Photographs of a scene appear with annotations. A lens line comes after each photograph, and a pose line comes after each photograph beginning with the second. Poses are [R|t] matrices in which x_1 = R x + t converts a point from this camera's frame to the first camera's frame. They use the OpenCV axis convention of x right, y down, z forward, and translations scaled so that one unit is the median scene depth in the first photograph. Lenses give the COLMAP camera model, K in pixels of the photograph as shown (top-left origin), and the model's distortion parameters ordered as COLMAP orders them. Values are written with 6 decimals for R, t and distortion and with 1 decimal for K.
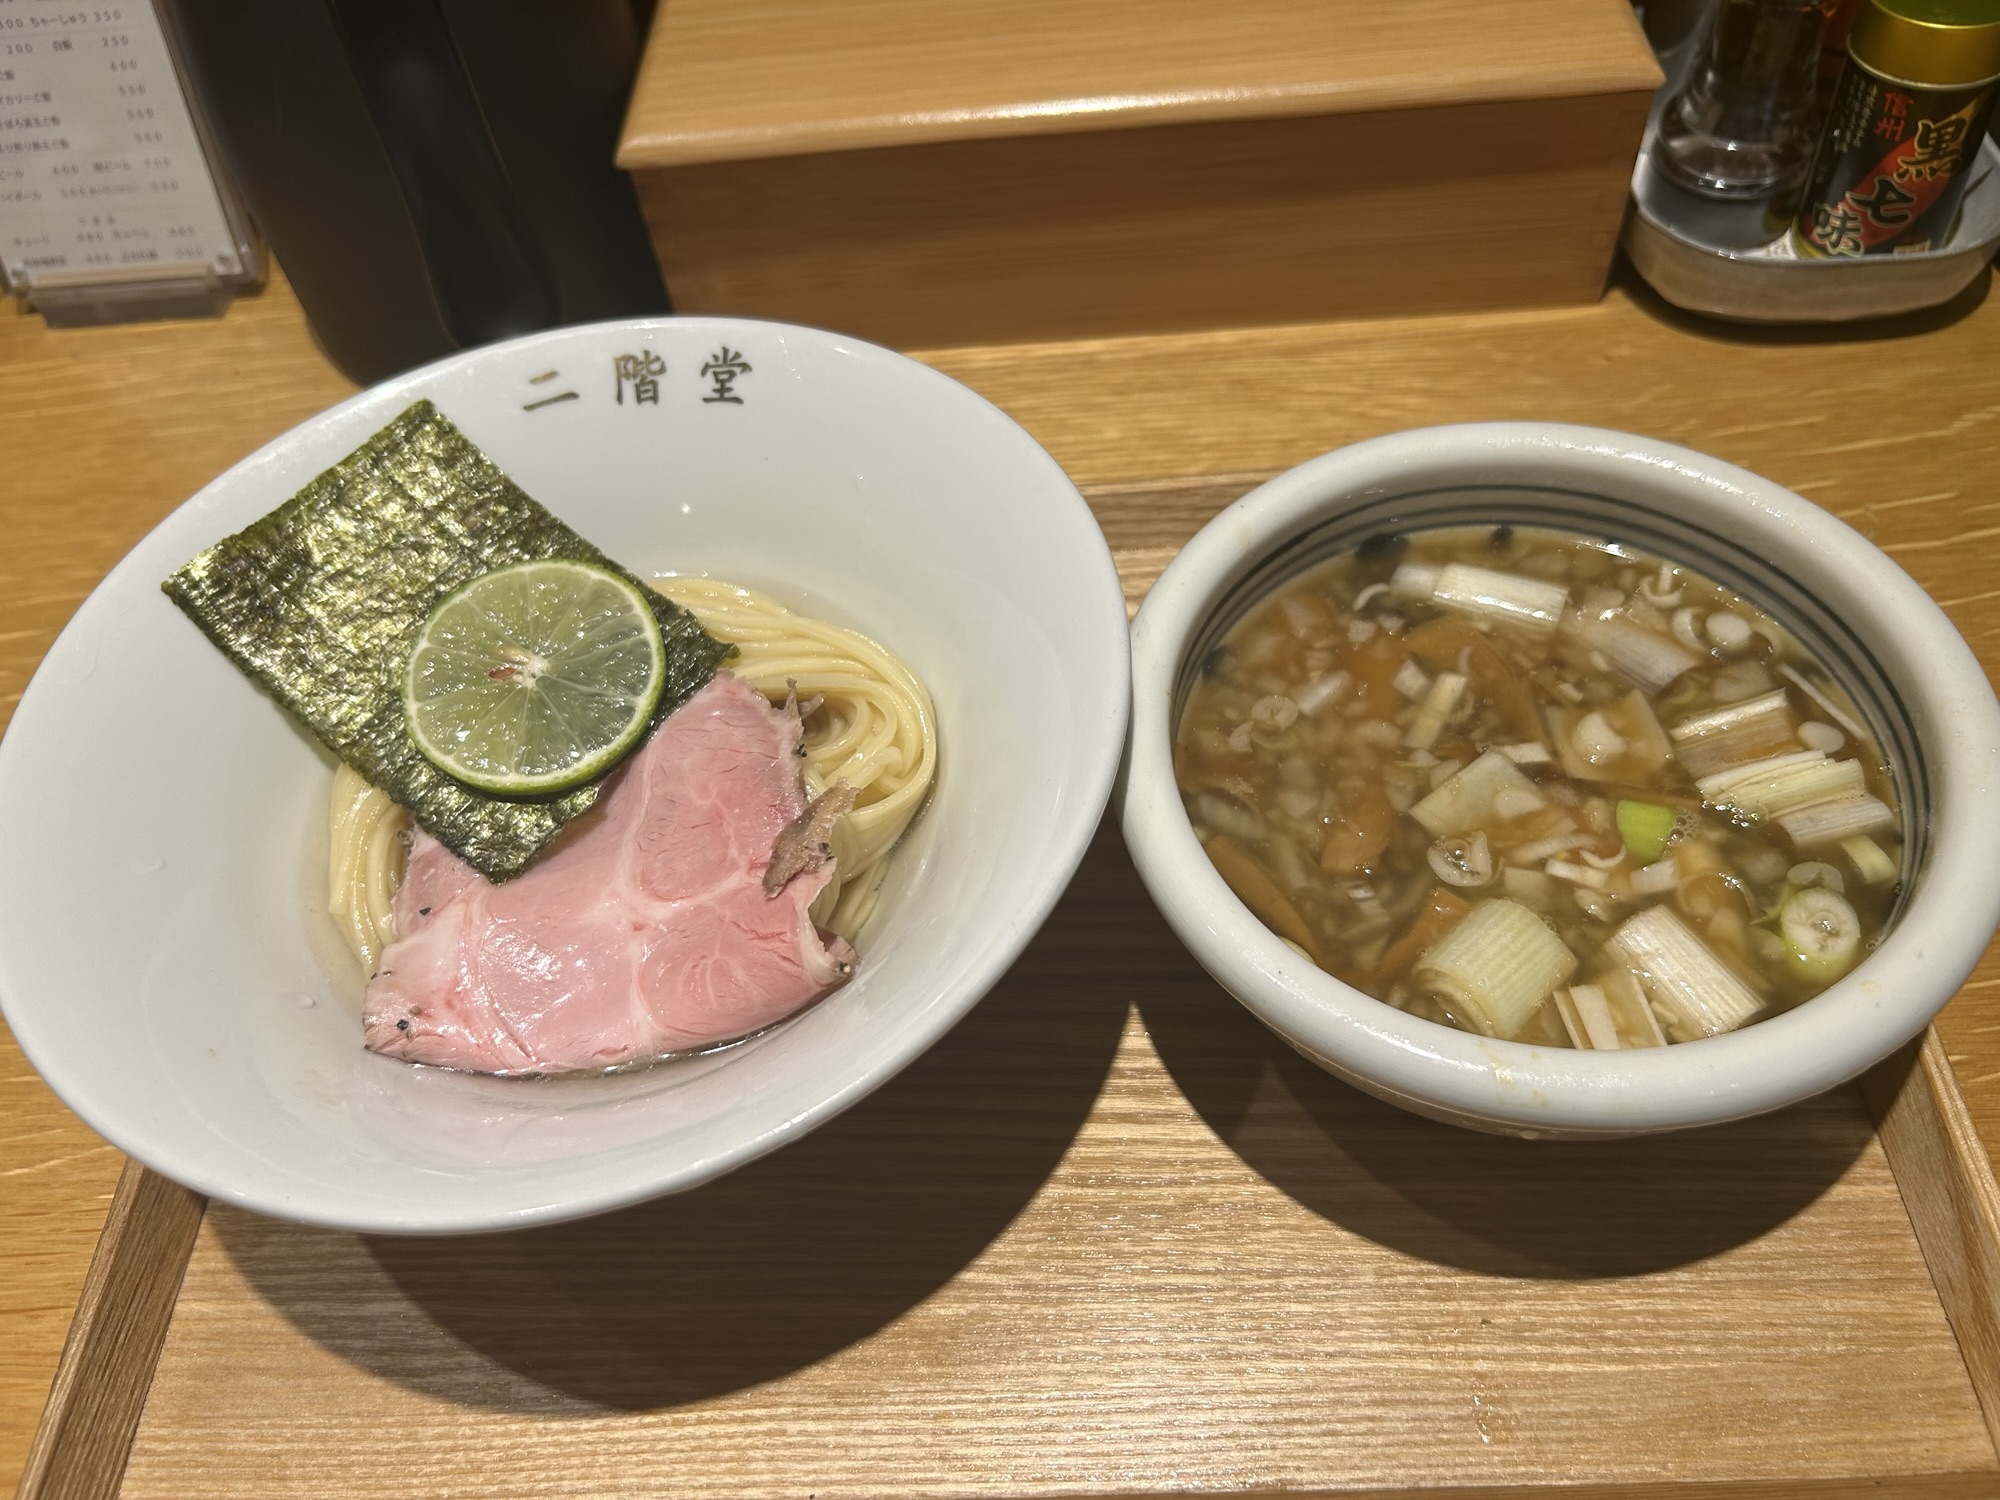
lens RADIAL K [[1460.9, 0, 990.8], [0, 1460.9, 762.0], [0, 0, 1]] dist [-0.003513, -0.018943]
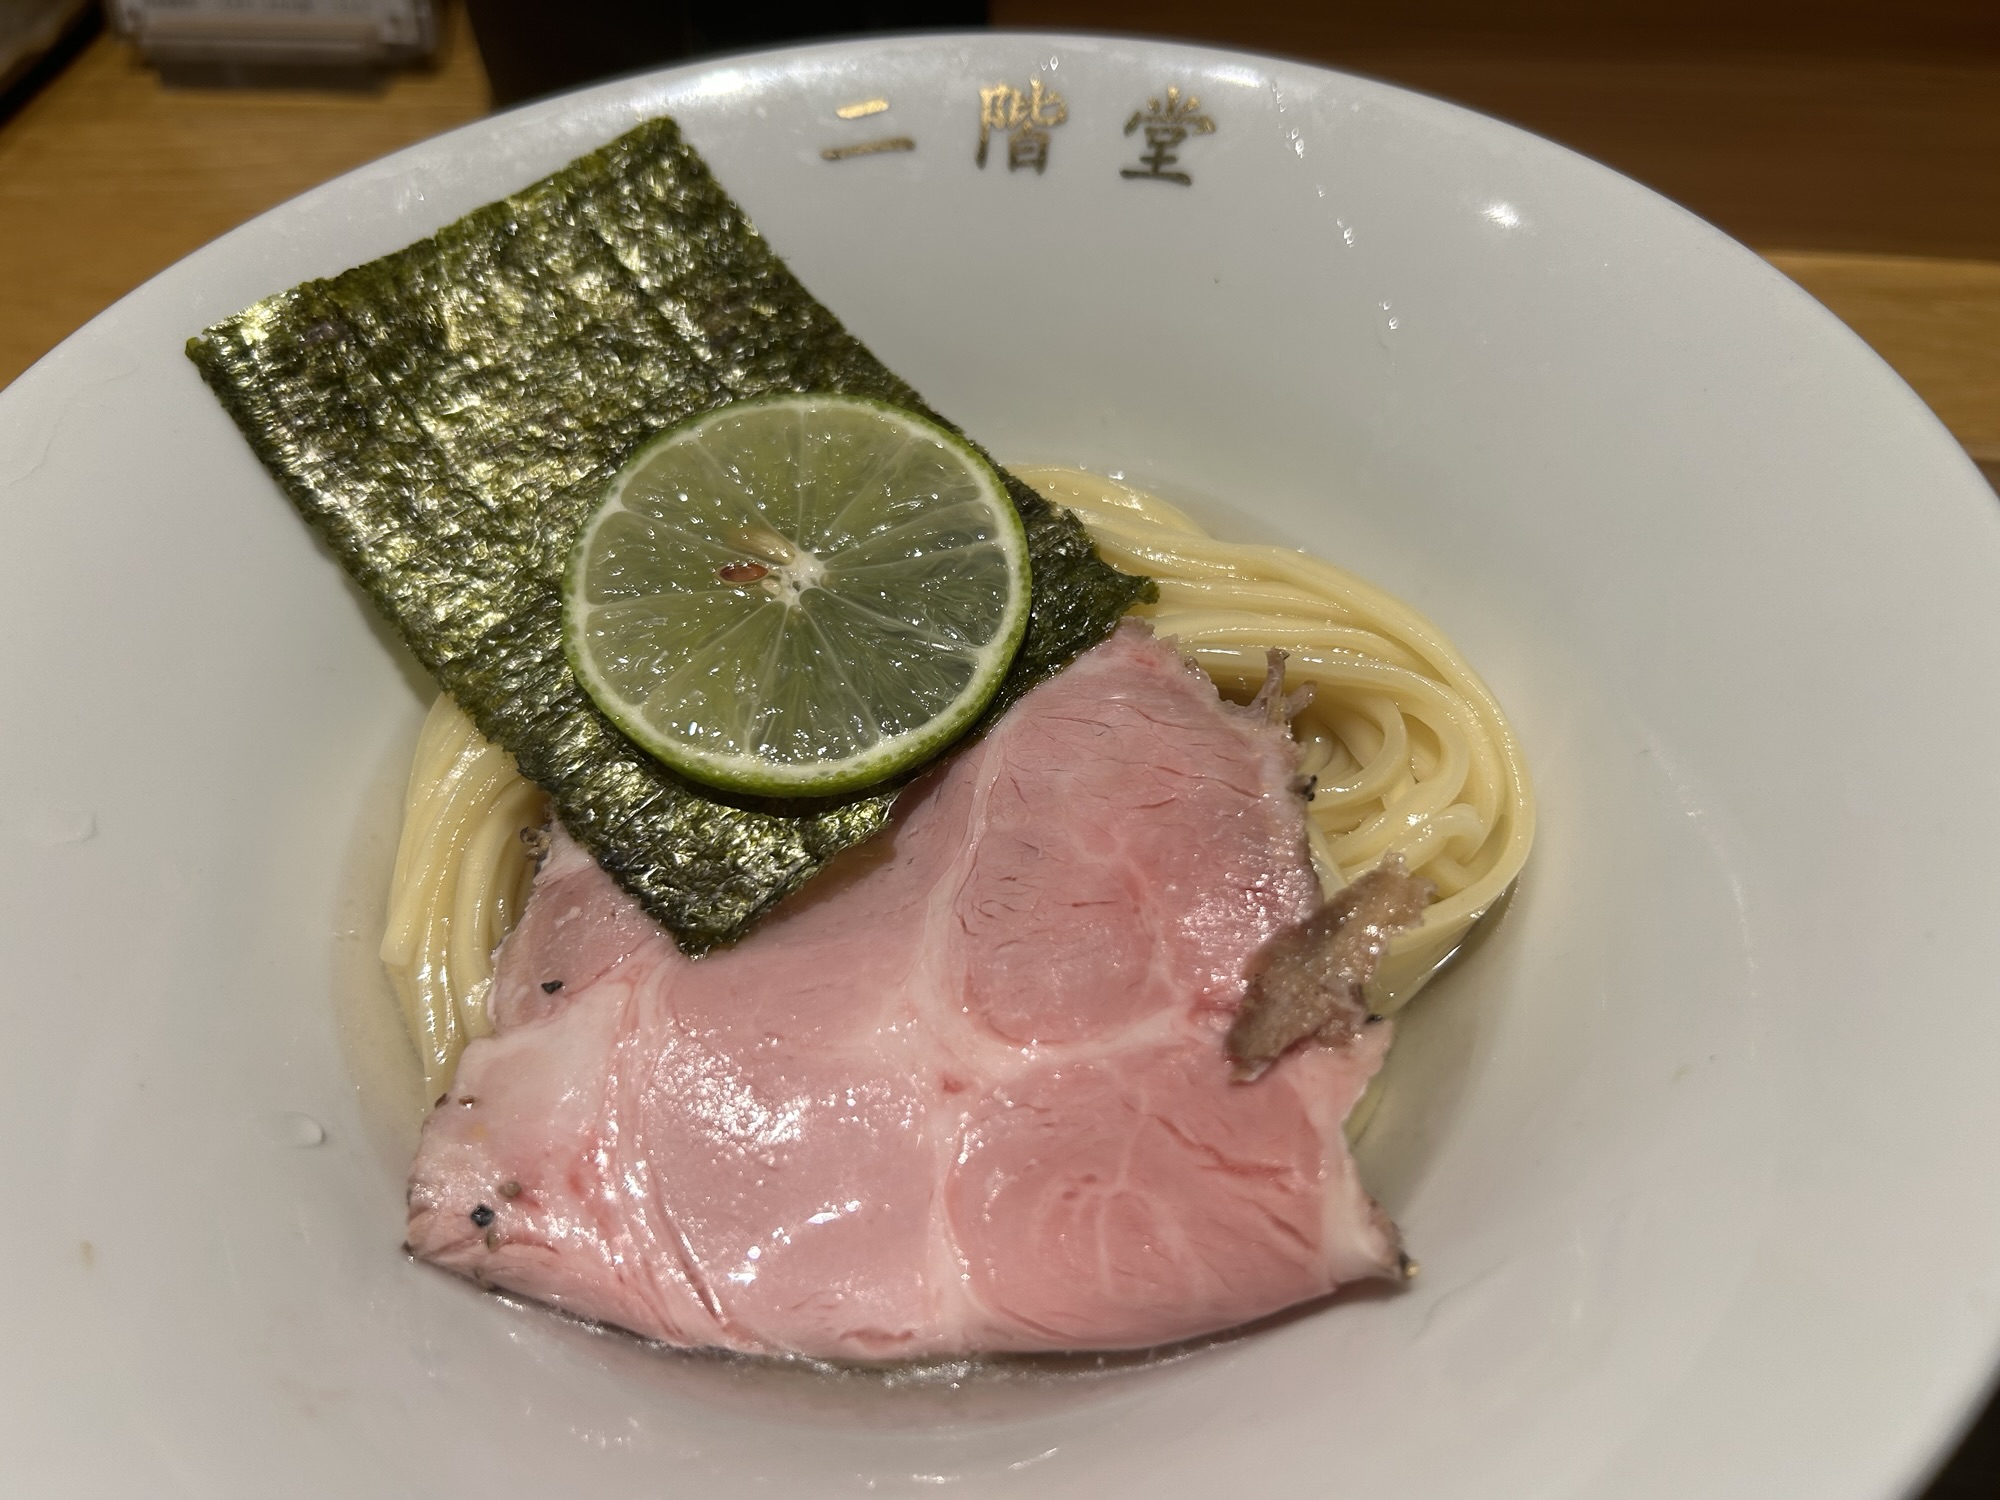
lens RADIAL K [[1460.9, 0, 1003.0], [0, 1460.9, 747.0], [0, 0, 1]] dist [-0.003513, -0.018943]
pose [[0.988736, 0.138665, -0.056337, -0.199267], [-0.140006, 0.989937, -0.020583, 0.002883], [0.052916, 0.028239, 0.998200, 0.455852]]
